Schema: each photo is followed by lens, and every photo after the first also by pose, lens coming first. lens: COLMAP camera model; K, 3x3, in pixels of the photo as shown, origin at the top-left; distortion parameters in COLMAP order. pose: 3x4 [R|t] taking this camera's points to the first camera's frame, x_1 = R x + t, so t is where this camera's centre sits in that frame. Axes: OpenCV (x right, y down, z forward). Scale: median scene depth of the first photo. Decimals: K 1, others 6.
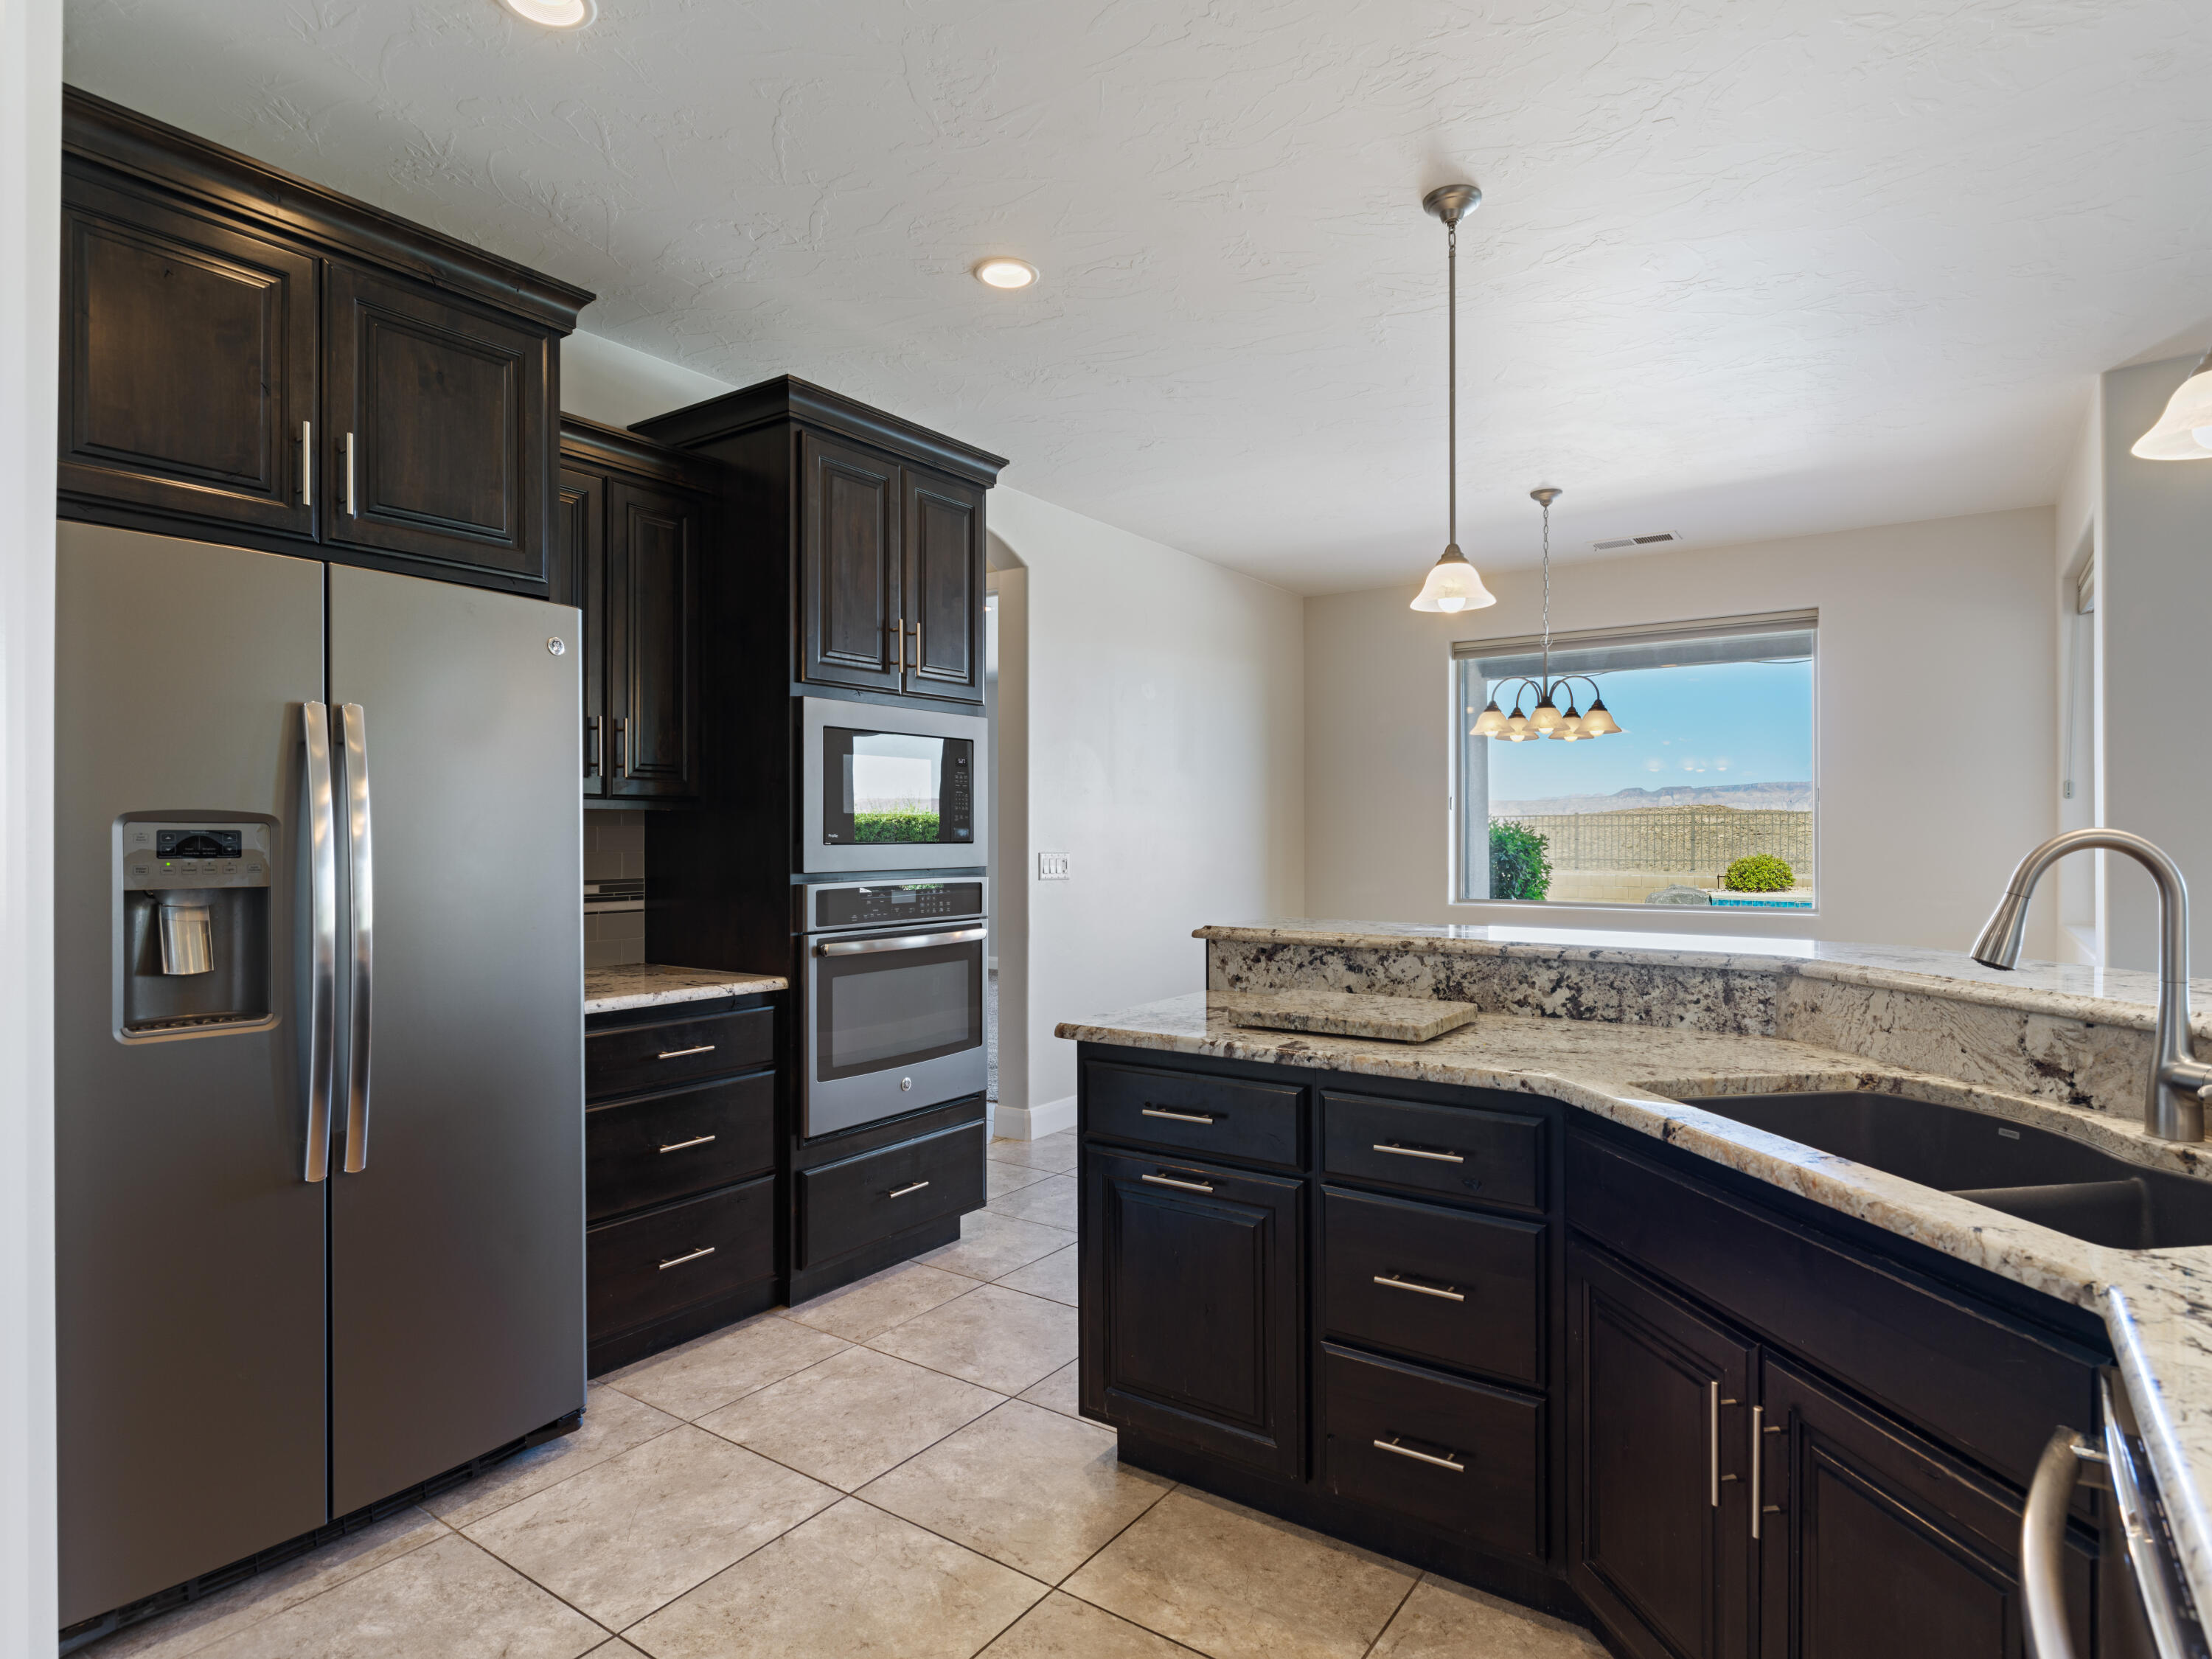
lens RADIAL K [[1161.6, 0, 1096.8], [0, 1161.6, 832.4], [0, 0, 1]] dist [0.004191, -0.003291]
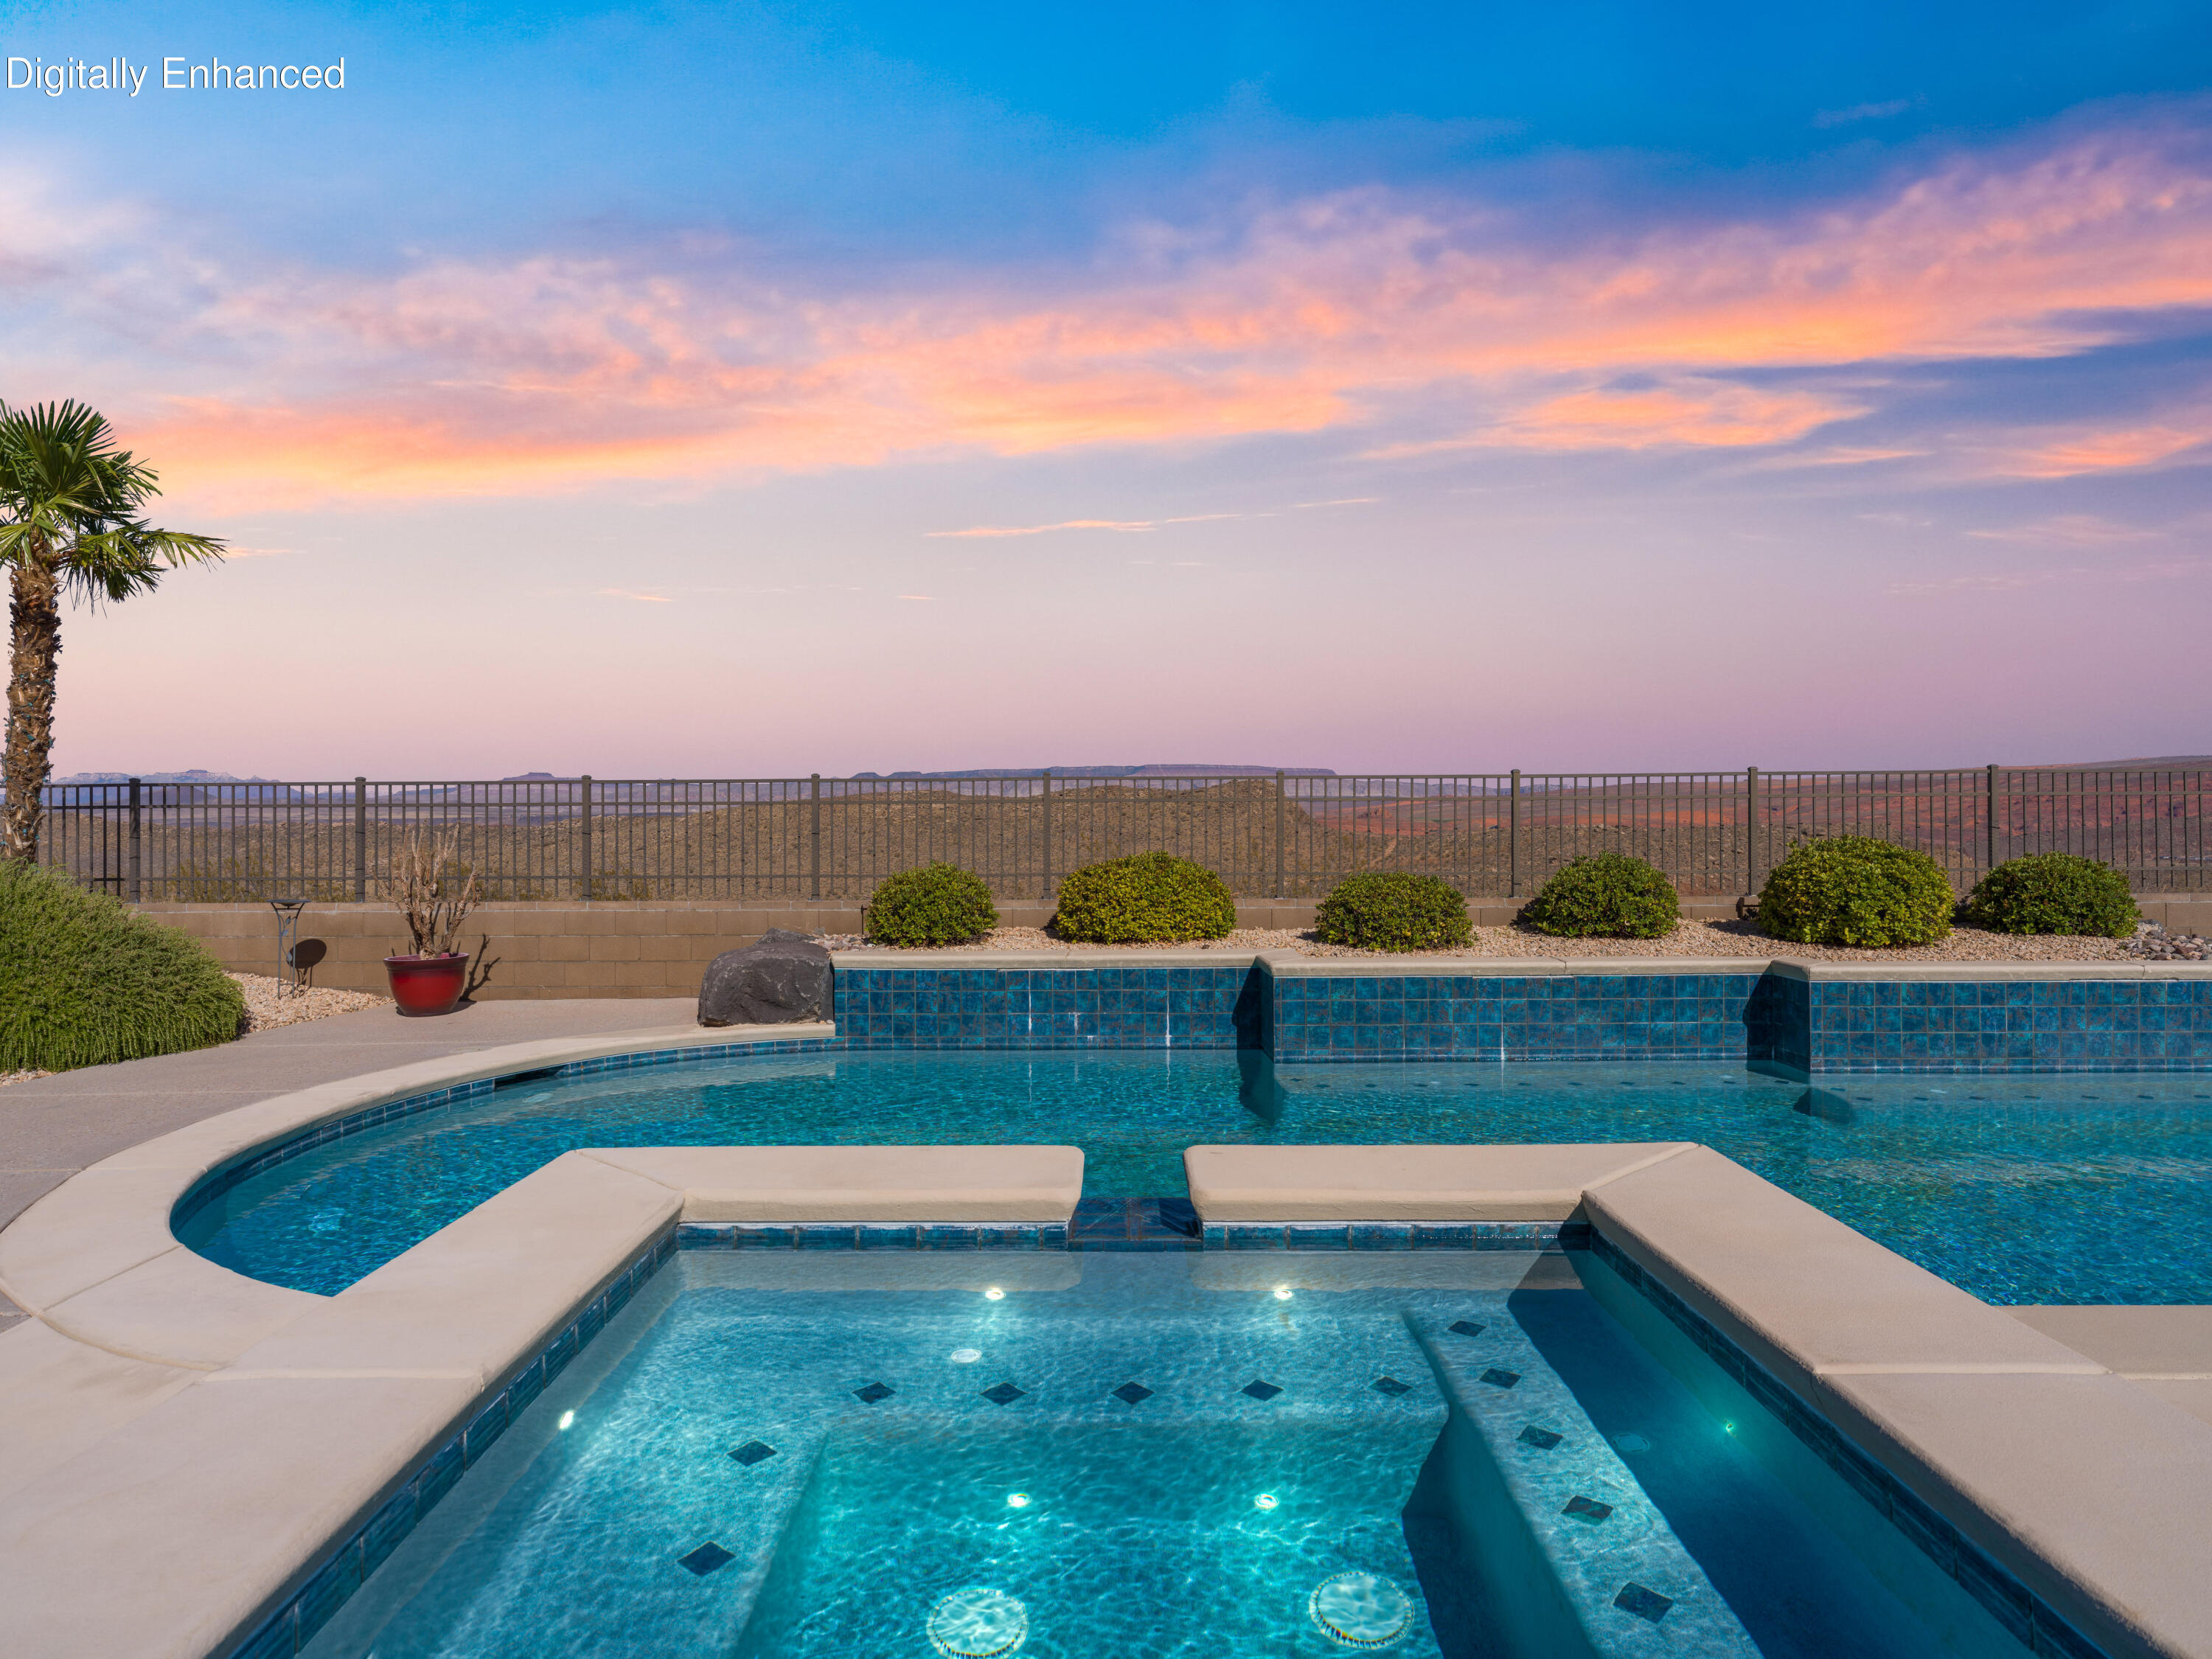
lens RADIAL K [[1302.8, 0, 1103.0], [0, 1302.8, 827.2], [0, 0, 1]] dist [0.000657, 0.000231]
pose [[0.819029, -0.009912, 0.573666, 0.327347], [0.006799, 0.999948, 0.007571, 0.001111], [-0.573711, -0.002301, 0.819054, 0.535142]]
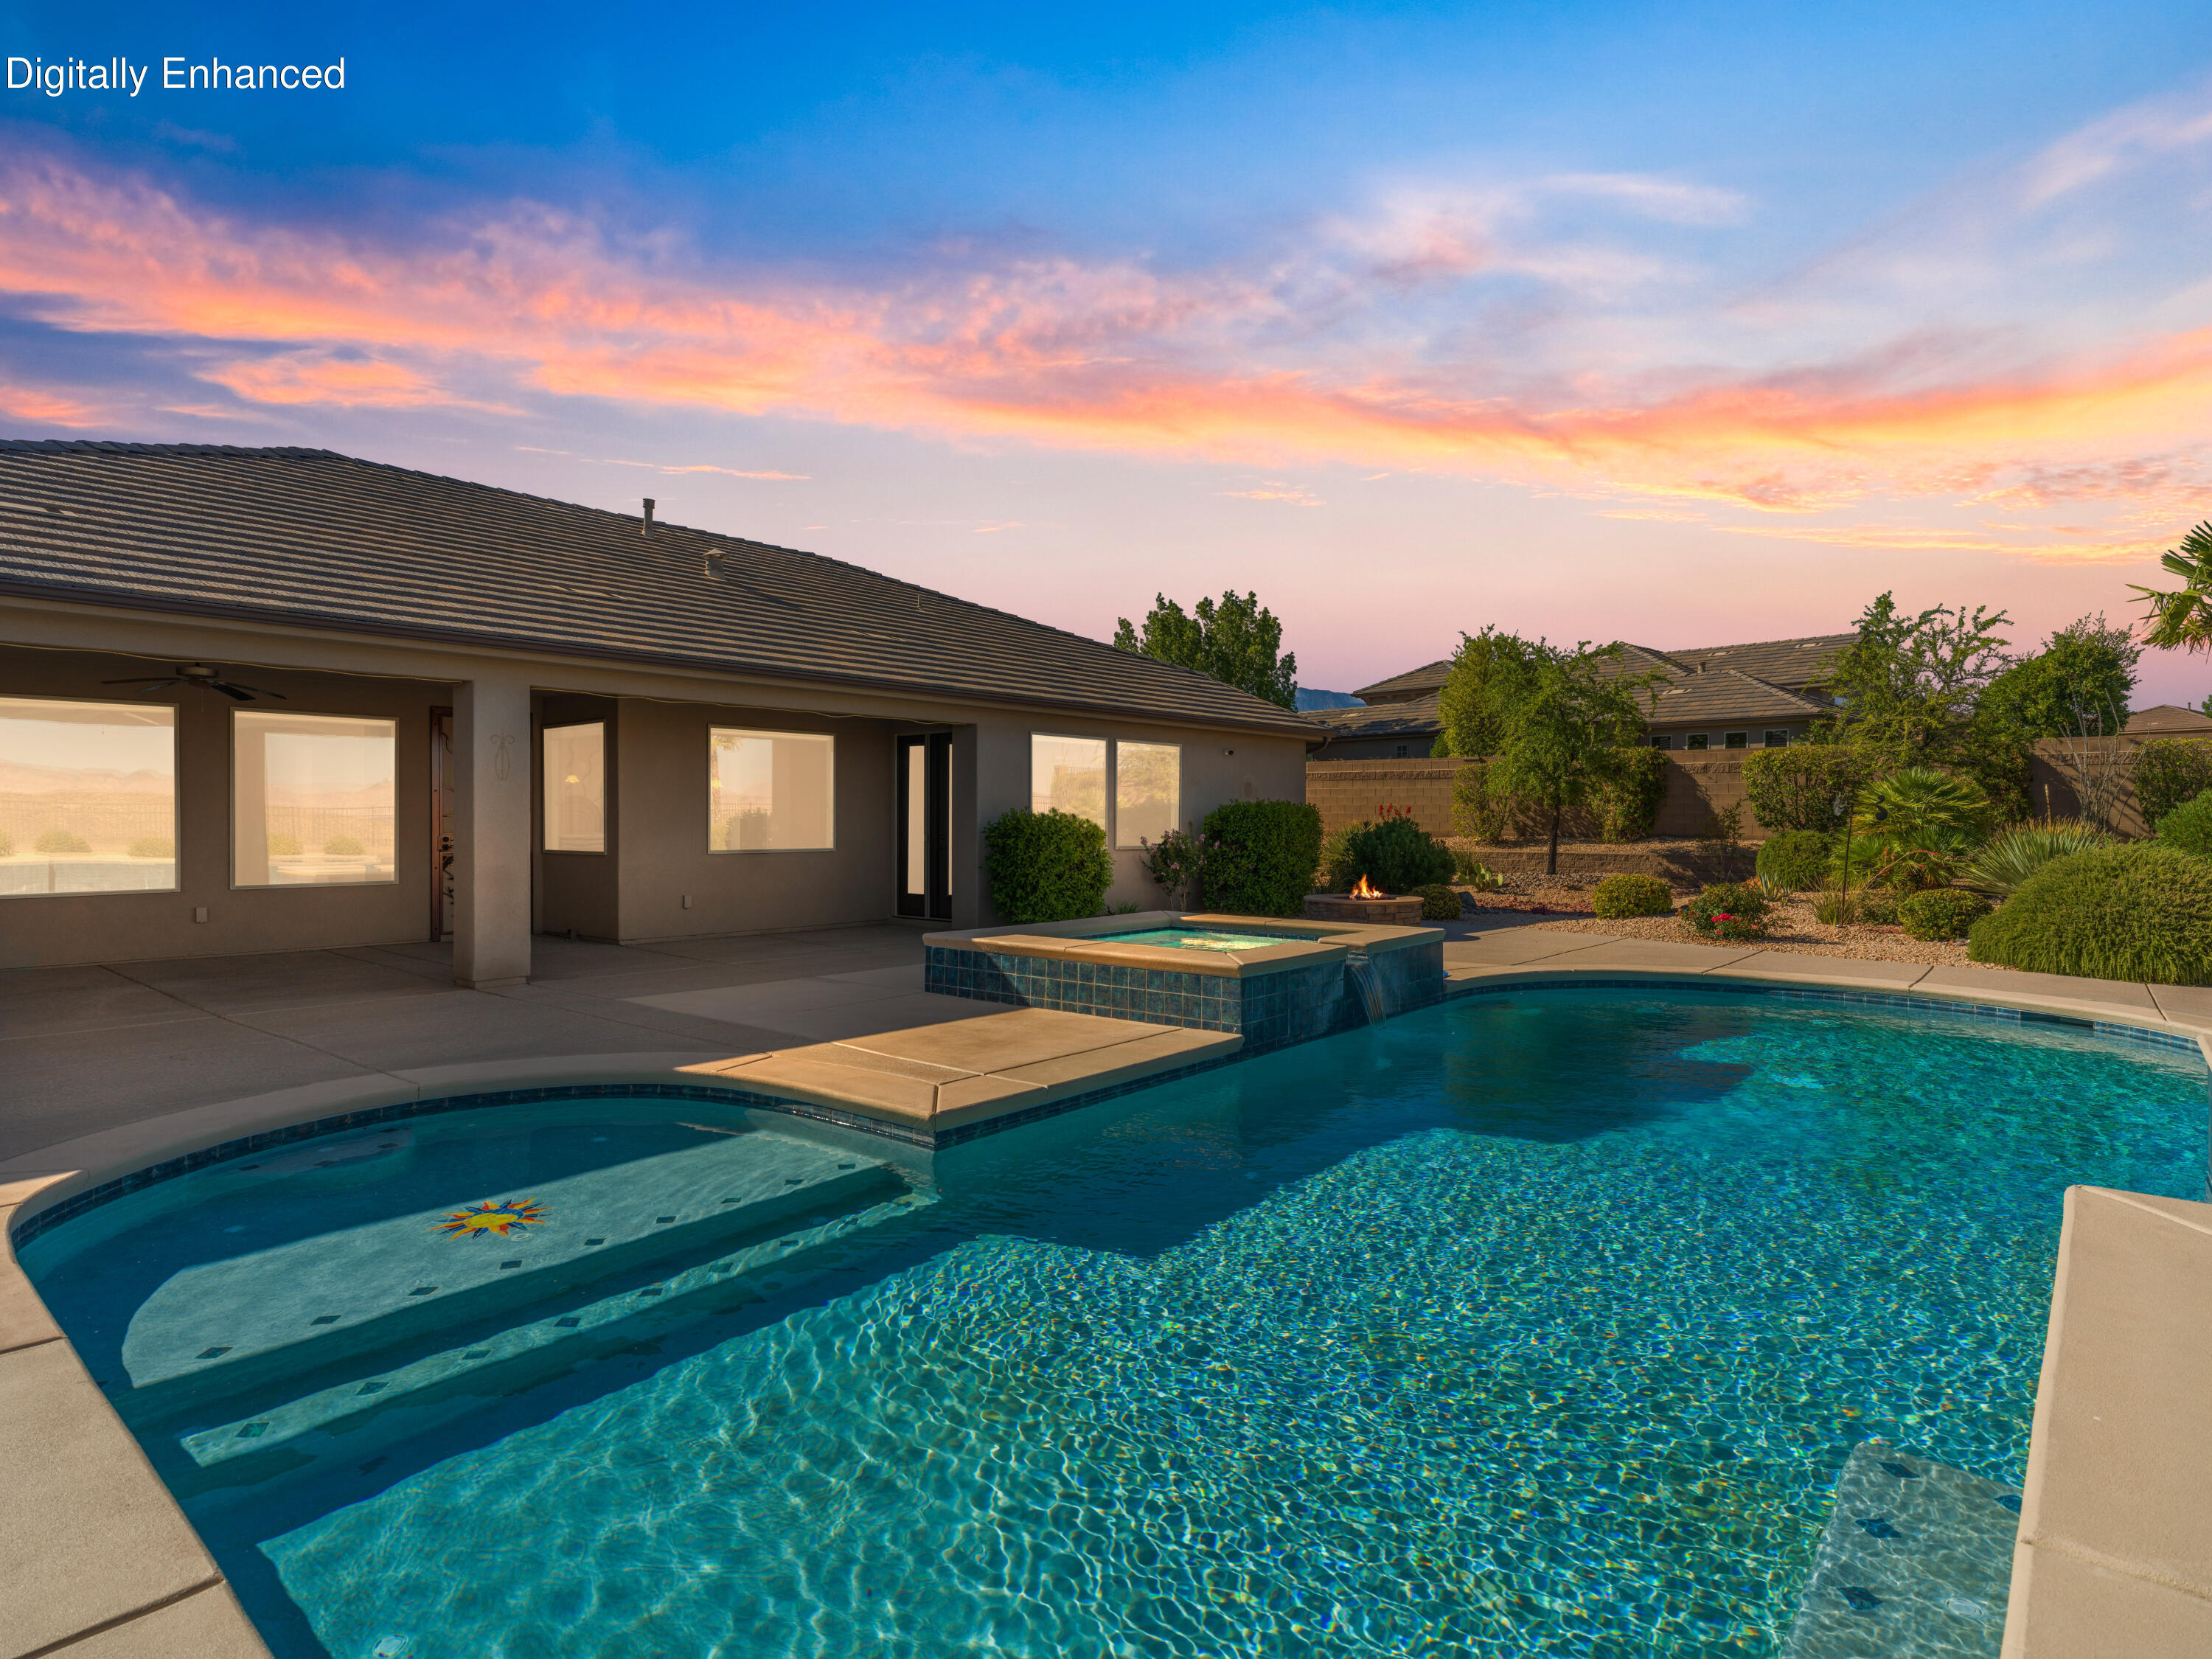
lens RADIAL K [[1161.6, 0, 1097.3], [0, 1161.6, 829.8], [0, 0, 1]] dist [0.004191, -0.003291]
pose [[-0.089353, 0.006989, -0.995976, 0.929524], [0.000968, 0.999976, 0.006931, 0.000725], [0.996000, -0.000345, -0.089357, 0.631431]]
